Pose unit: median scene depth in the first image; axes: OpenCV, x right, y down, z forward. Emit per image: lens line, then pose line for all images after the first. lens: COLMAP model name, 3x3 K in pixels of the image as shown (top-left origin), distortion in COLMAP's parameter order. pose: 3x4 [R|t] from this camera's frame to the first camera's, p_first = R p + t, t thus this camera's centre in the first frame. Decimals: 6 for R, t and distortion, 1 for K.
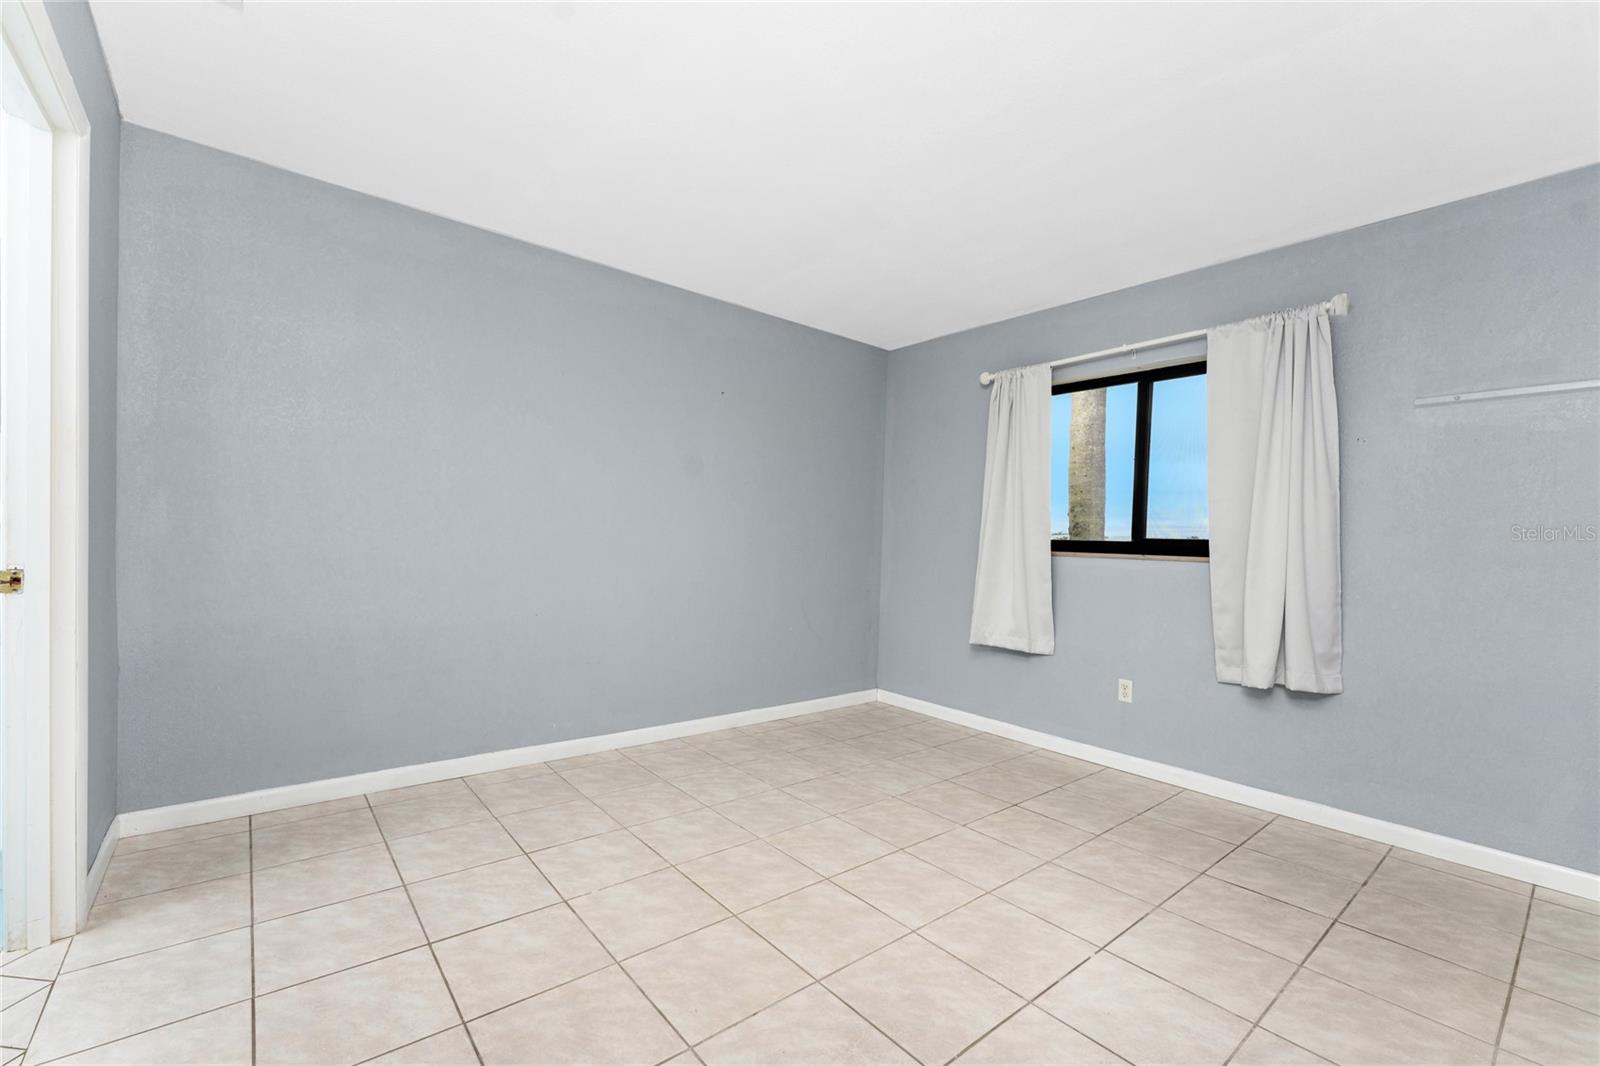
lens RADIAL K [[660.7, 0, 797.0], [0, 660.7, 541.9], [0, 0, 1]] dist [-0.000232, -0.000342]
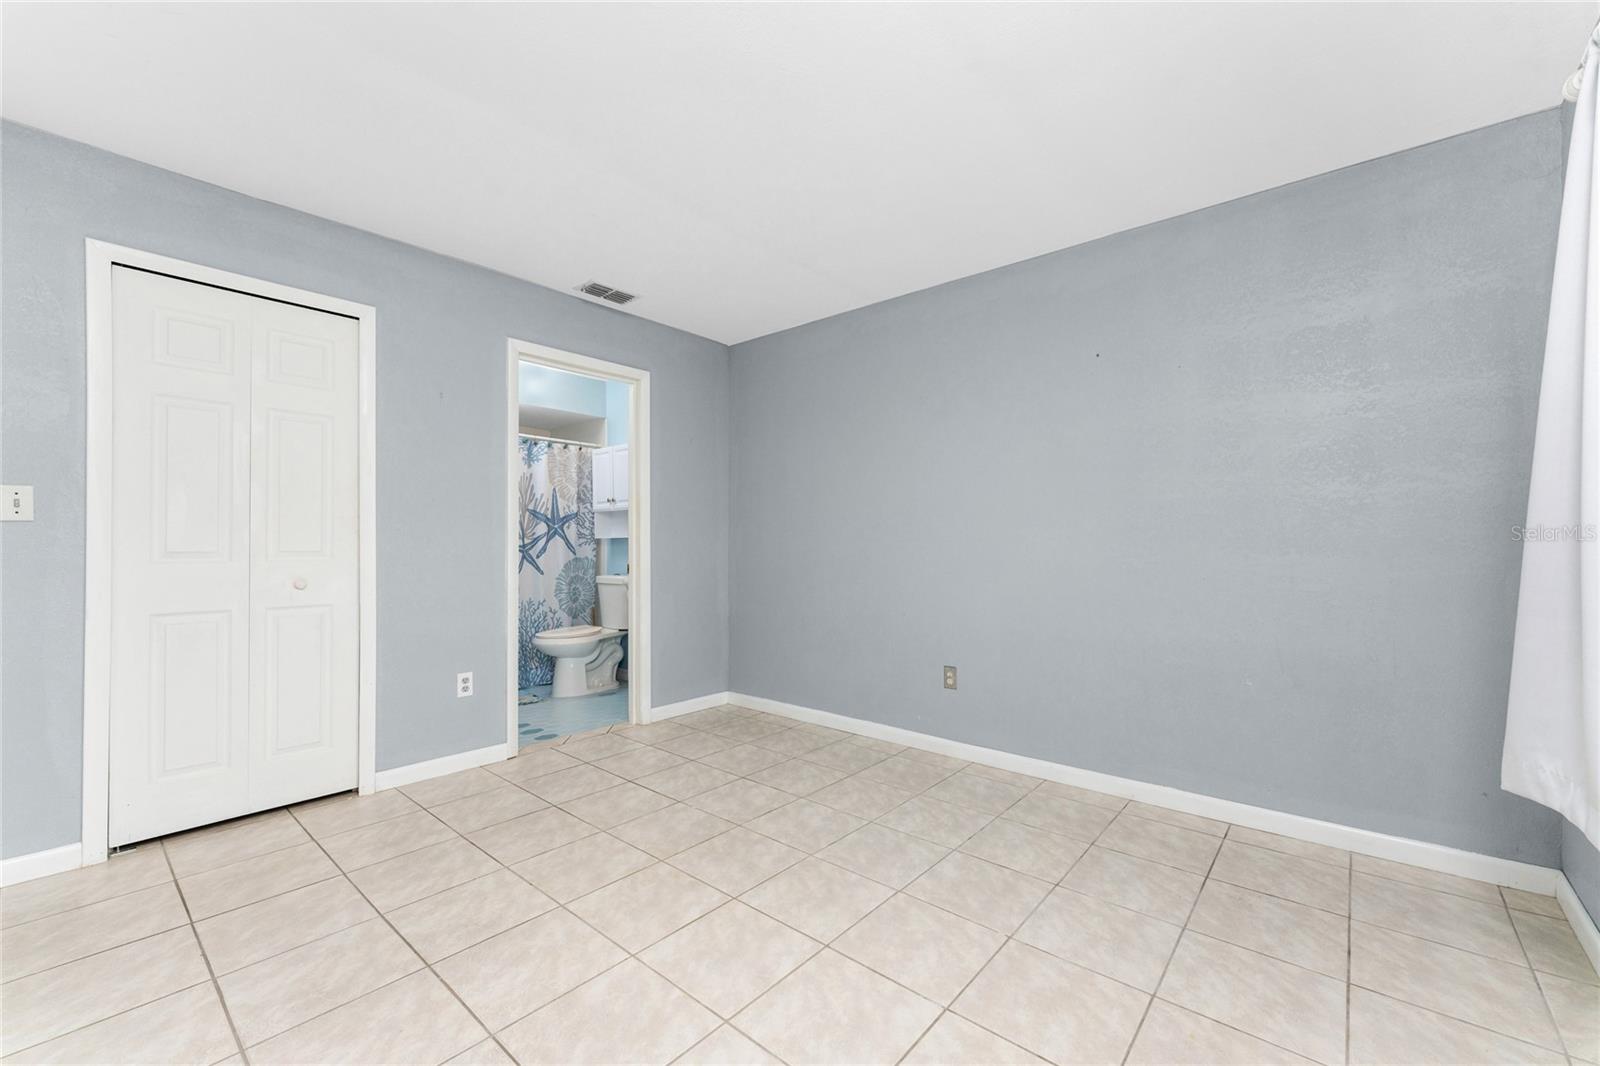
lens RADIAL K [[646.4, 0, 799.2], [0, 646.4, 538.0], [0, 0, 1]] dist [0.000801, -0.000219]
pose [[0.180815, -0.038570, -0.982761, 0.833510], [0.005265, 0.999254, -0.038249, 0.031056], [0.983503, 0.001742, 0.180883, 0.786371]]
